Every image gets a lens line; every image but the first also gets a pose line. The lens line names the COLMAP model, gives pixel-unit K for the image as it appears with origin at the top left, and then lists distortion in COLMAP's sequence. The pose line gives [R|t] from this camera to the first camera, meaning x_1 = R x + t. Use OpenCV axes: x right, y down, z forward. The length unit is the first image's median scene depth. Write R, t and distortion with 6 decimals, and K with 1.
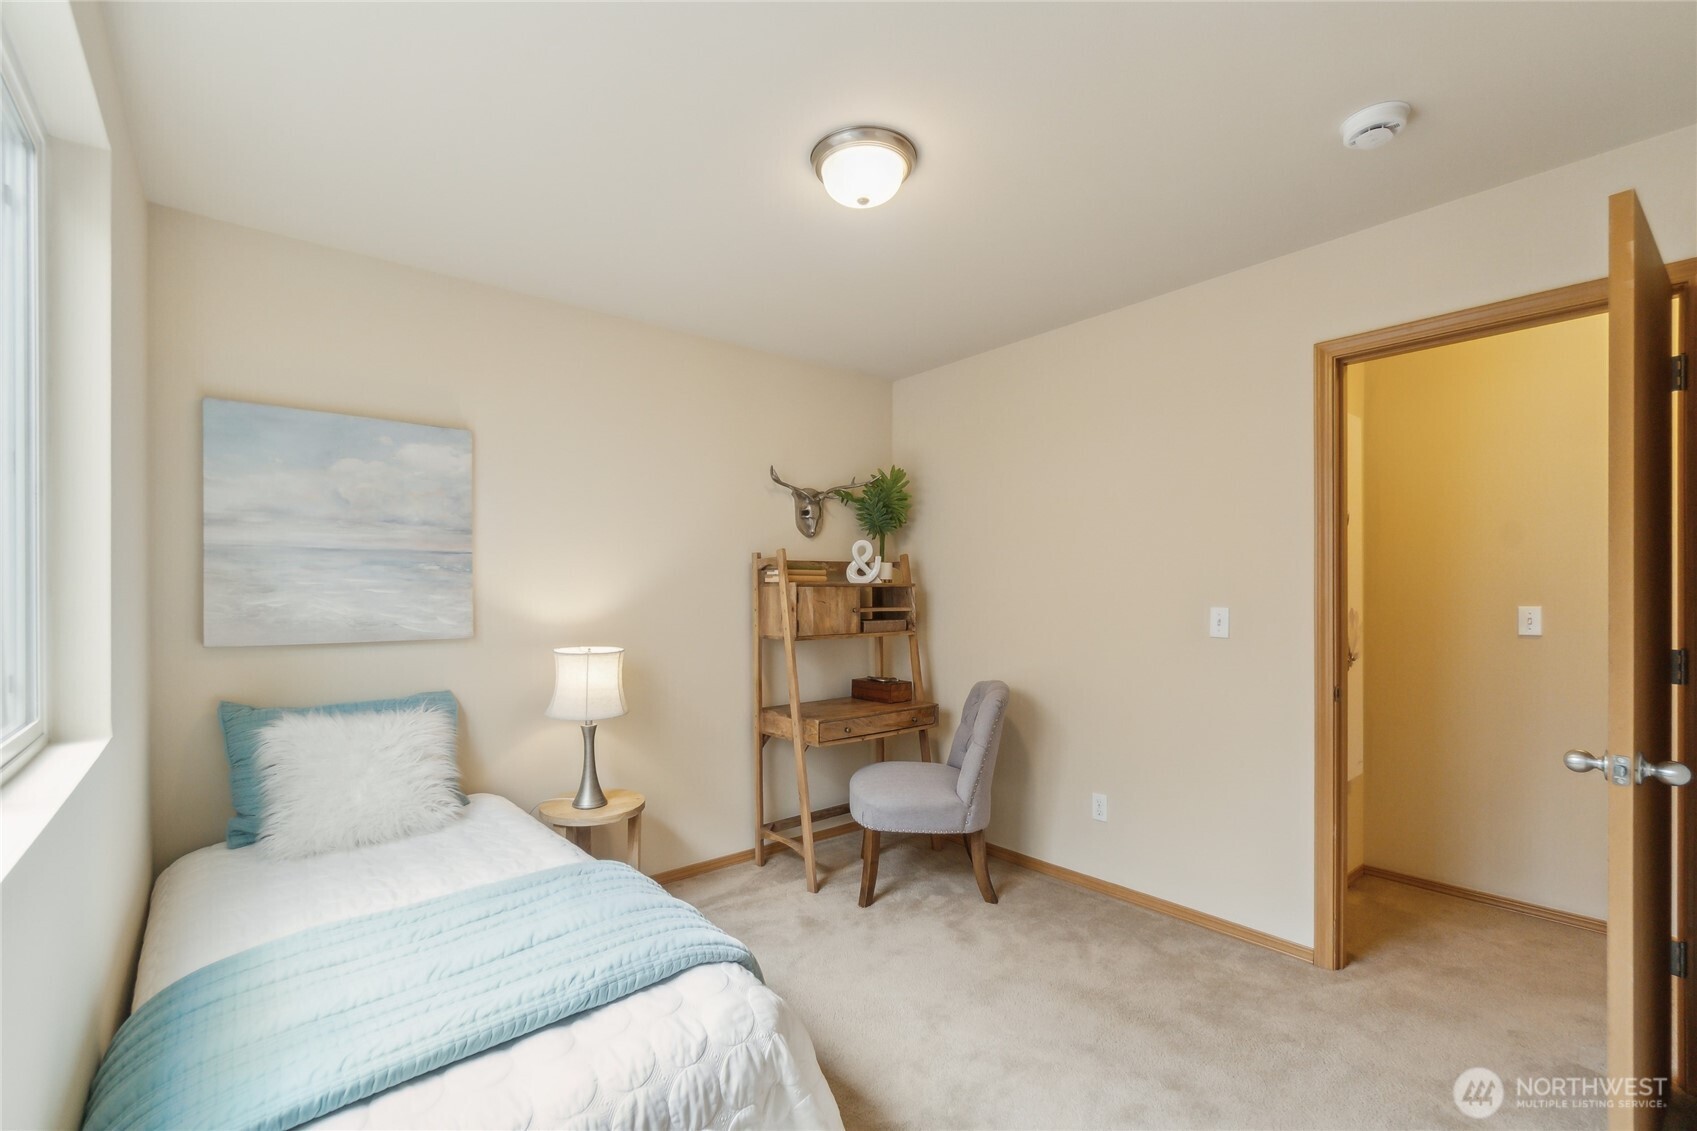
lens RADIAL K [[749.1, 0, 850.9], [0, 749.1, 587.3], [0, 0, 1]] dist [-0.001308, -0.000039]
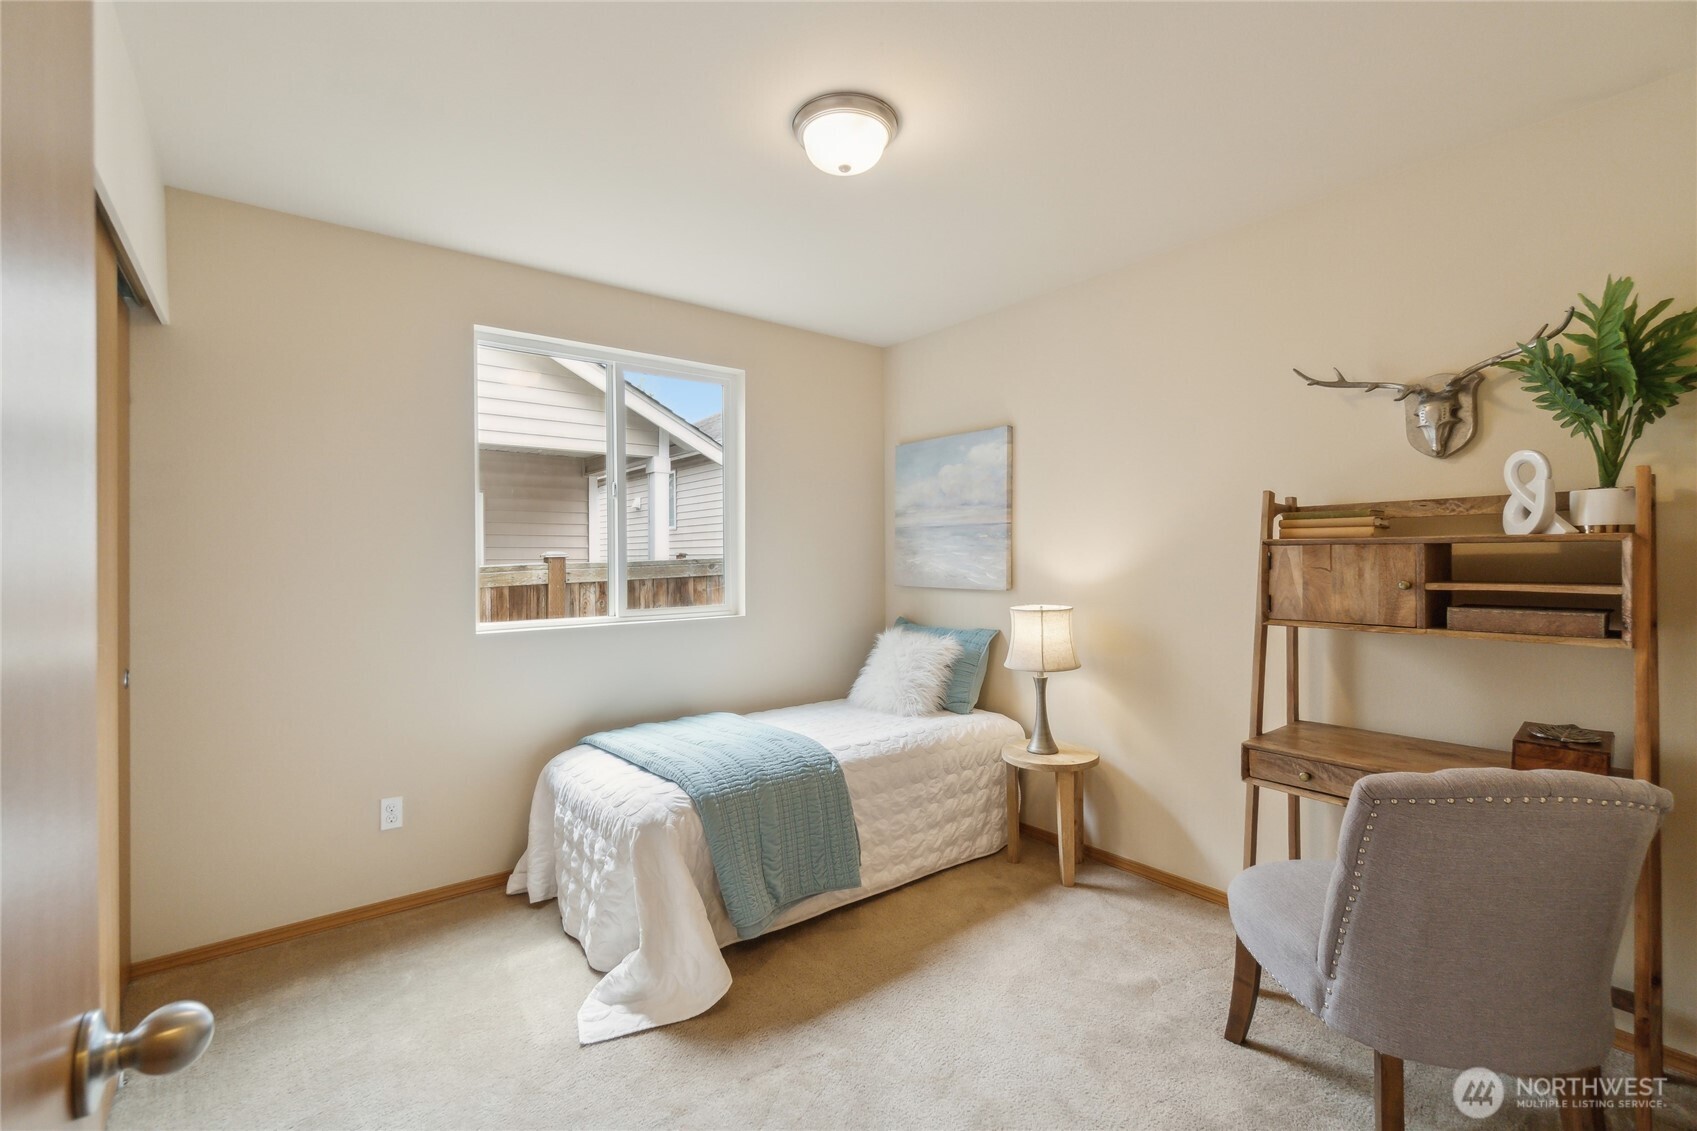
lens RADIAL K [[741.7, 0, 838.1], [0, 741.7, 554.3], [0, 0, 1]] dist [-0.002673, -0.000110]
pose [[-0.043083, -0.002267, -0.999069, 0.753257], [0.005362, 0.999982, -0.002501, 0.008146], [0.999057, -0.005465, -0.043070, 0.773211]]
